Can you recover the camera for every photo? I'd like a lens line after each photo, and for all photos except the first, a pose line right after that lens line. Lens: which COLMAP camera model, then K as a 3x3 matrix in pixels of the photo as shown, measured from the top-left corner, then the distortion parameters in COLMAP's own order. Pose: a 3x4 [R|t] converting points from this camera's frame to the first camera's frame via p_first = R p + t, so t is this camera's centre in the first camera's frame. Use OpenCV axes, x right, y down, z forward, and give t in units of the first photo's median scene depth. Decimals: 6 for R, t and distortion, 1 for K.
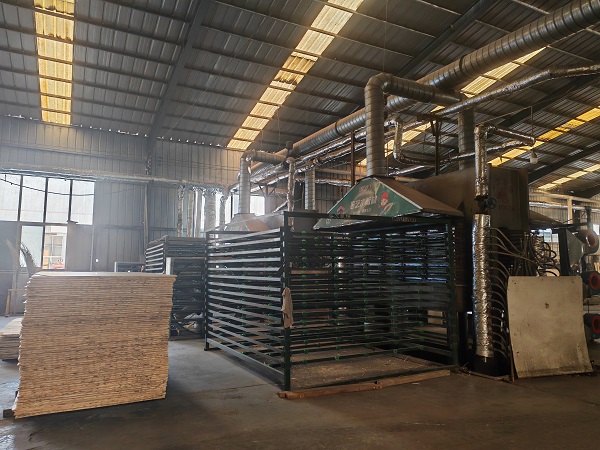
lens RADIAL K [[451.3, 0, 300.0], [0, 451.3, 225.0], [0, 0, 1]] dist [0.080193, -0.094077]
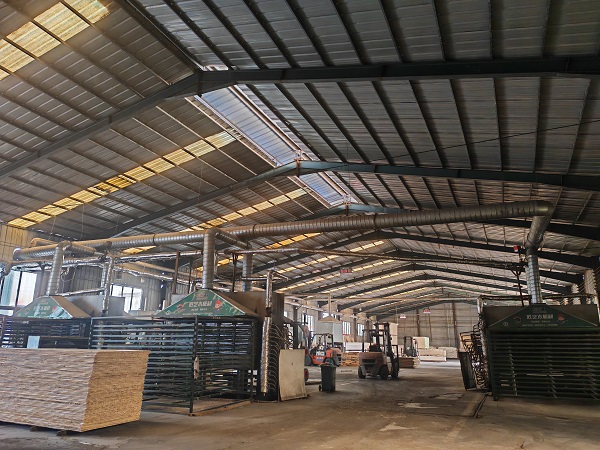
lens RADIAL K [[451.3, 0, 300.0], [0, 451.3, 225.0], [0, 0, 1]] dist [0.080193, -0.094077]
pose [[0.785673, 0.161555, 0.597175, -0.682795], [-0.068586, 0.982096, -0.175453, -0.075360], [-0.614828, 0.096891, 0.782687, -0.619751]]
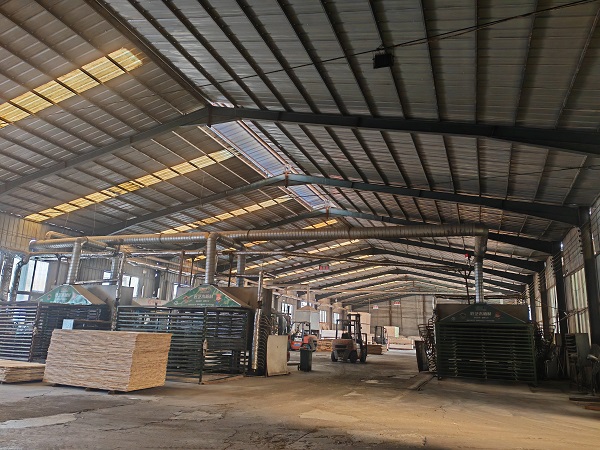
lens RADIAL K [[451.3, 0, 300.0], [0, 451.3, 225.0], [0, 0, 1]] dist [0.080193, -0.094077]
pose [[0.753021, 0.171900, 0.635146, -0.973455], [-0.096825, 0.983712, -0.151443, -0.110401], [-0.650834, 0.052542, 0.757400, -0.922375]]
